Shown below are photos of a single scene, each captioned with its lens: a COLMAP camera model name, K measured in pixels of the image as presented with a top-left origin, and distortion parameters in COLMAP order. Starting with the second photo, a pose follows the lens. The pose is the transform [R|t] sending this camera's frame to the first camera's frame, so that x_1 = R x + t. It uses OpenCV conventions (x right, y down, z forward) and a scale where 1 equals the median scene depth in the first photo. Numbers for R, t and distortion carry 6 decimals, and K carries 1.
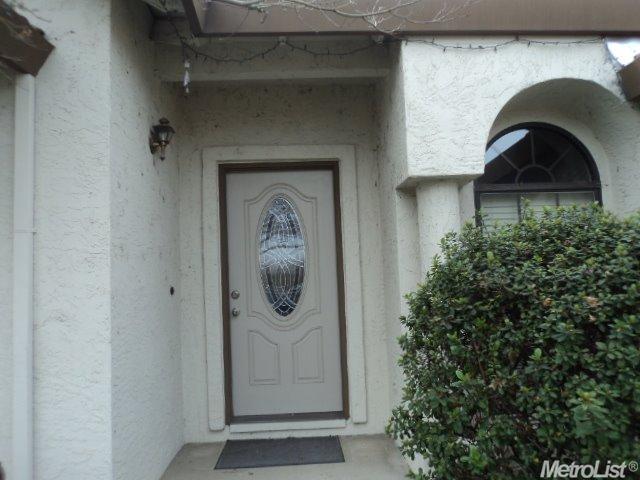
lens RADIAL K [[531.1, 0, 320.0], [0, 531.1, 240.0], [0, 0, 1]] dist [0.010792, -0.003483]
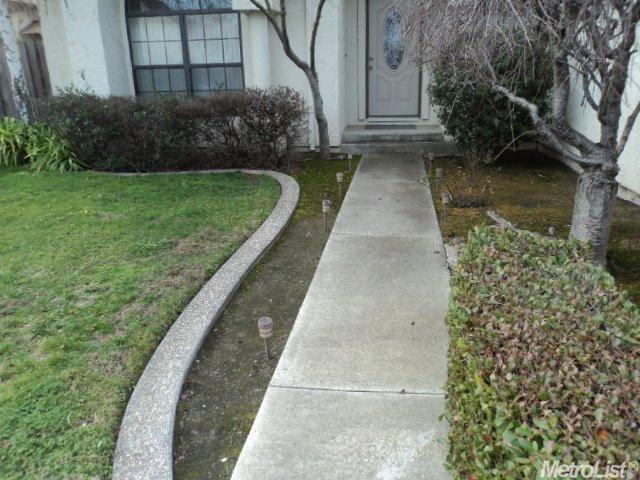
lens RADIAL K [[531.1, 0, 320.0], [0, 531.1, 240.0], [0, 0, 1]] dist [0.010792, -0.003483]
pose [[0.985700, 0.063960, -0.155898, 0.019758], [-0.000255, 0.925730, 0.378186, -0.034216], [0.168509, -0.372738, 0.912508, -1.325904]]
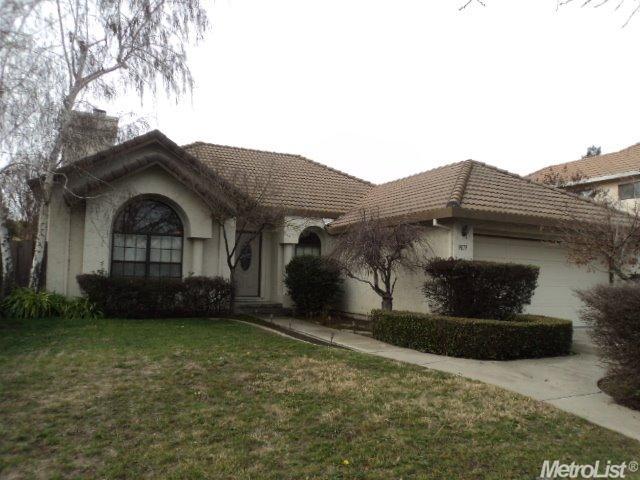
lens RADIAL K [[531.1, 0, 320.0], [0, 531.1, 240.0], [0, 0, 1]] dist [0.010792, -0.003483]
pose [[0.924773, 0.090688, 0.369554, -1.073204], [-0.092634, 0.995622, -0.012517, -0.089758], [-0.369071, -0.022658, 0.929125, -2.966493]]
